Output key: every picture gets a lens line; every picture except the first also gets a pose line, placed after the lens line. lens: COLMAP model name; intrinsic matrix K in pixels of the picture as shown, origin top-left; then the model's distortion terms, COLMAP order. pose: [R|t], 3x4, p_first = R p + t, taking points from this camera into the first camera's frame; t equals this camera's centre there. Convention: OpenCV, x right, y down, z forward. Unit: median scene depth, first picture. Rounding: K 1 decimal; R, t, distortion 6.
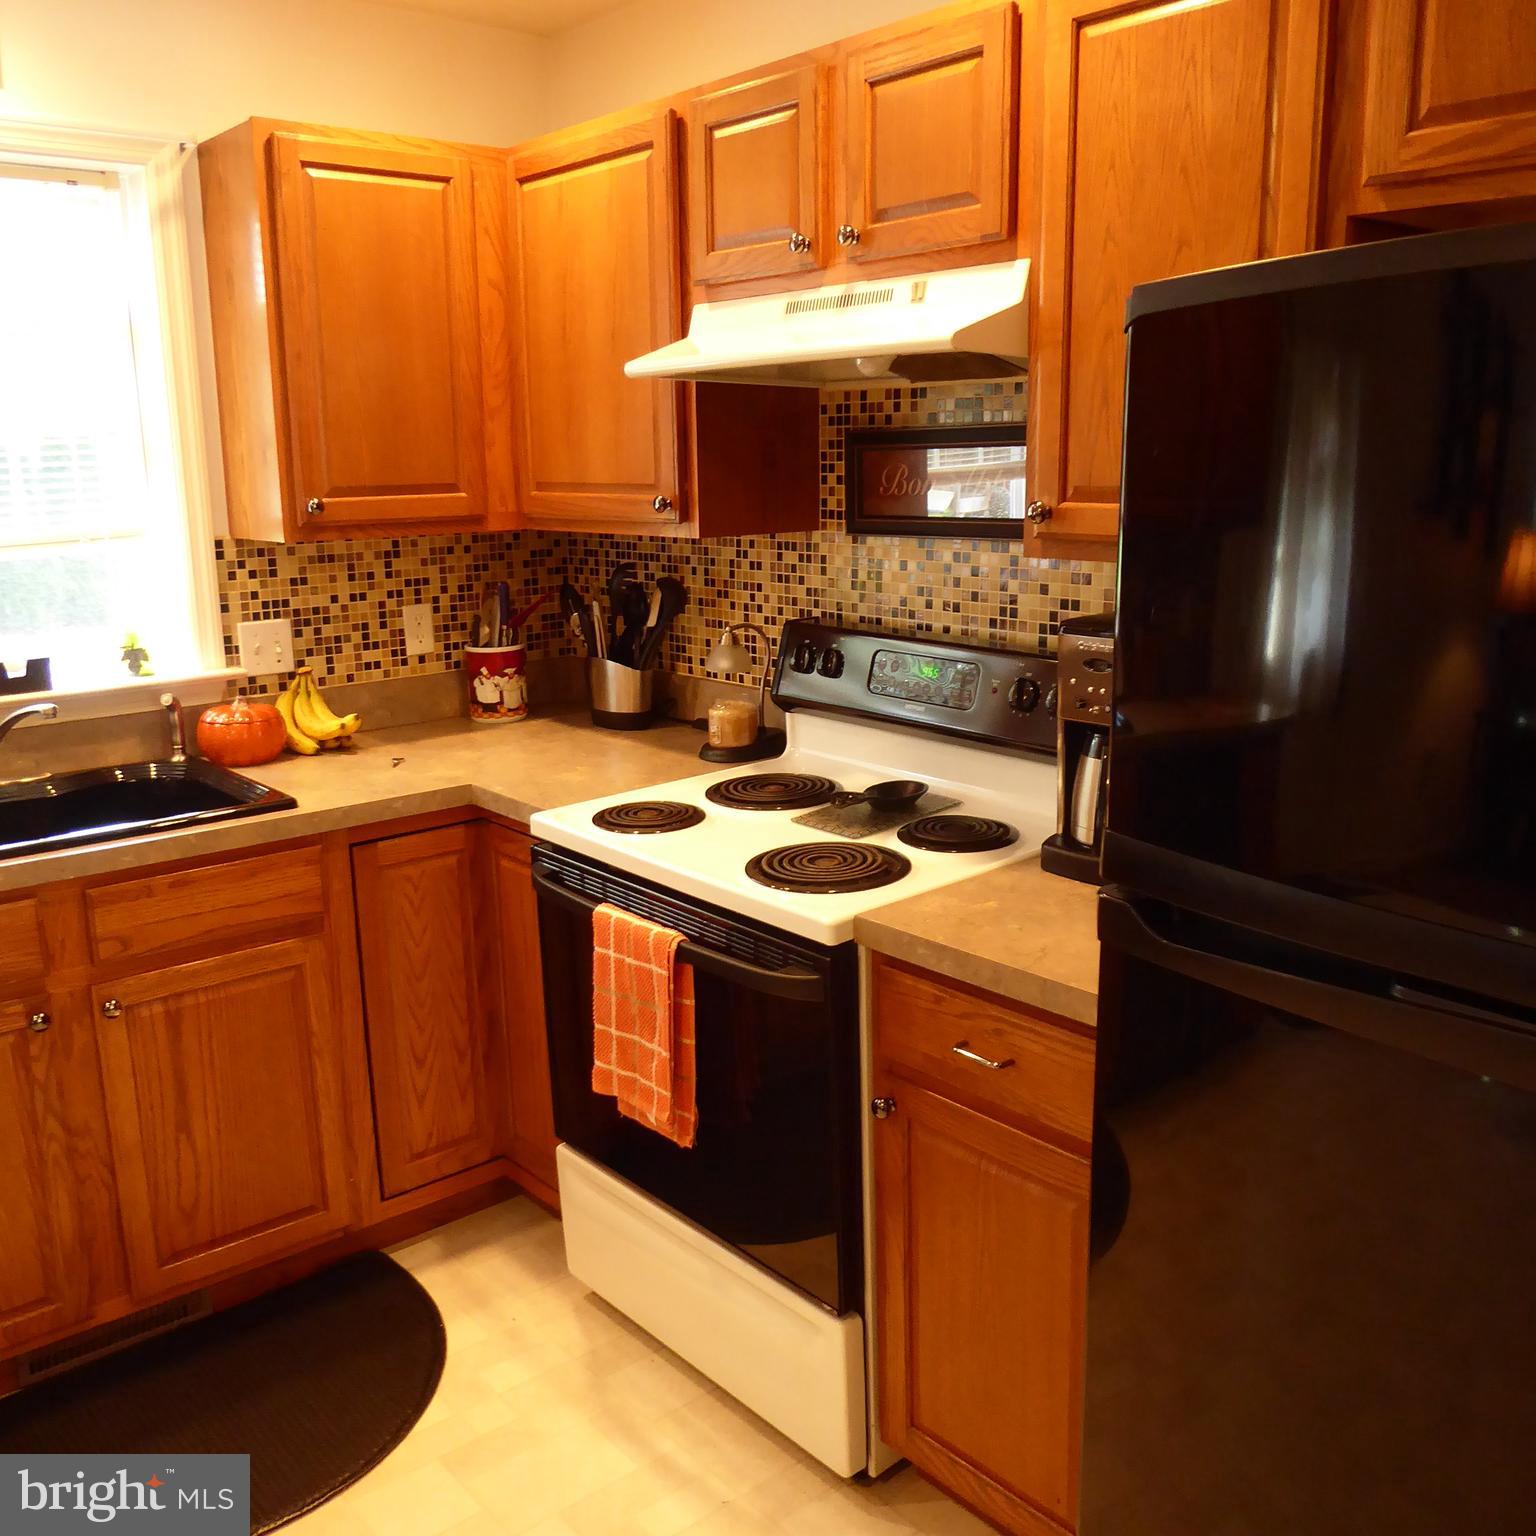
lens RADIAL K [[1422.2, 0, 768.0], [0, 1422.2, 768.0], [0, 0, 1]] dist [-0.016112, 0.001481]
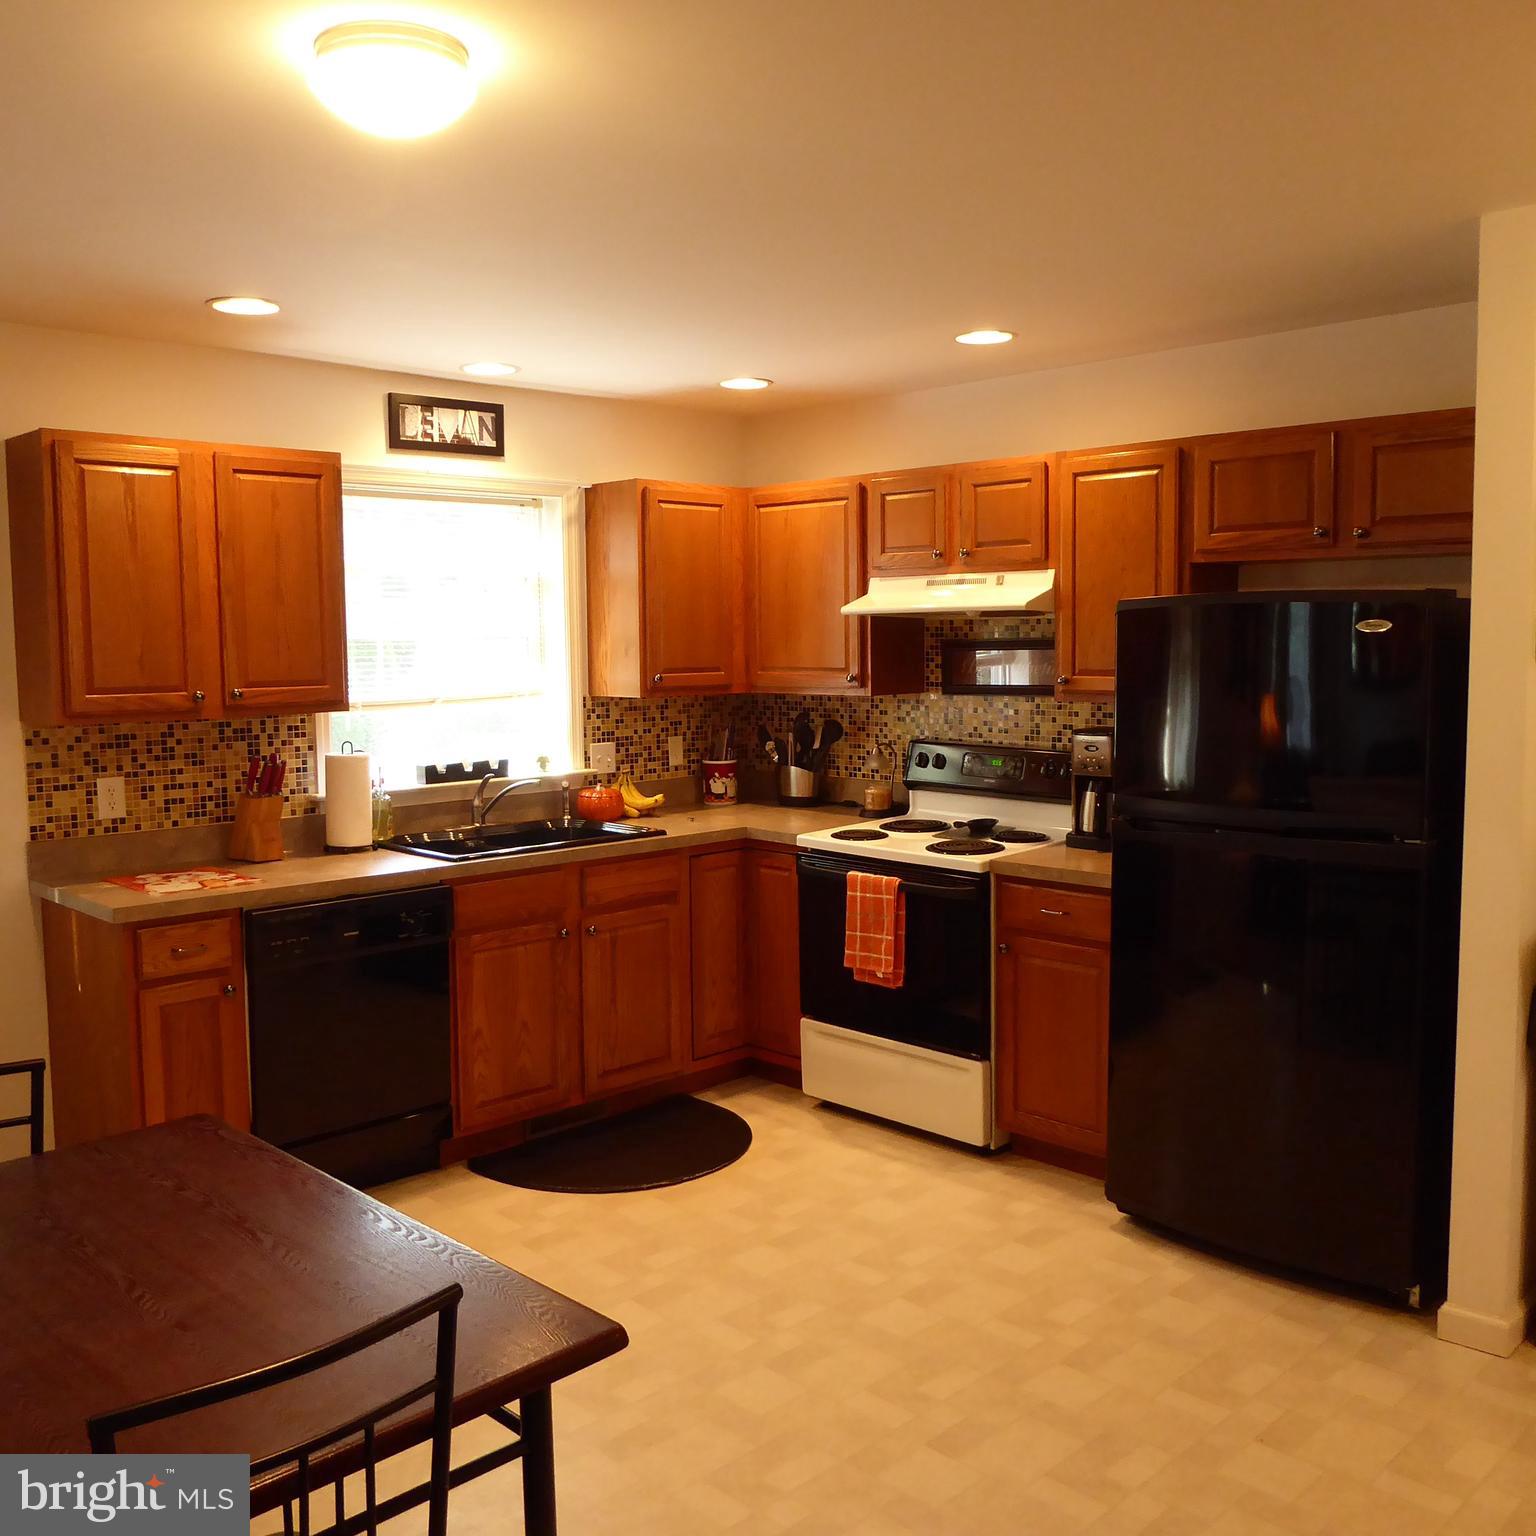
lens RADIAL K [[1409.9, 0, 768.0], [0, 1409.9, 768.0], [0, 0, 1]] dist [-0.094430, 0.022842]
pose [[0.997020, 0.000509, 0.077138, -0.318153], [0.009503, 0.991551, -0.129371, 0.170709], [-0.076552, 0.129719, 0.988591, -0.810730]]
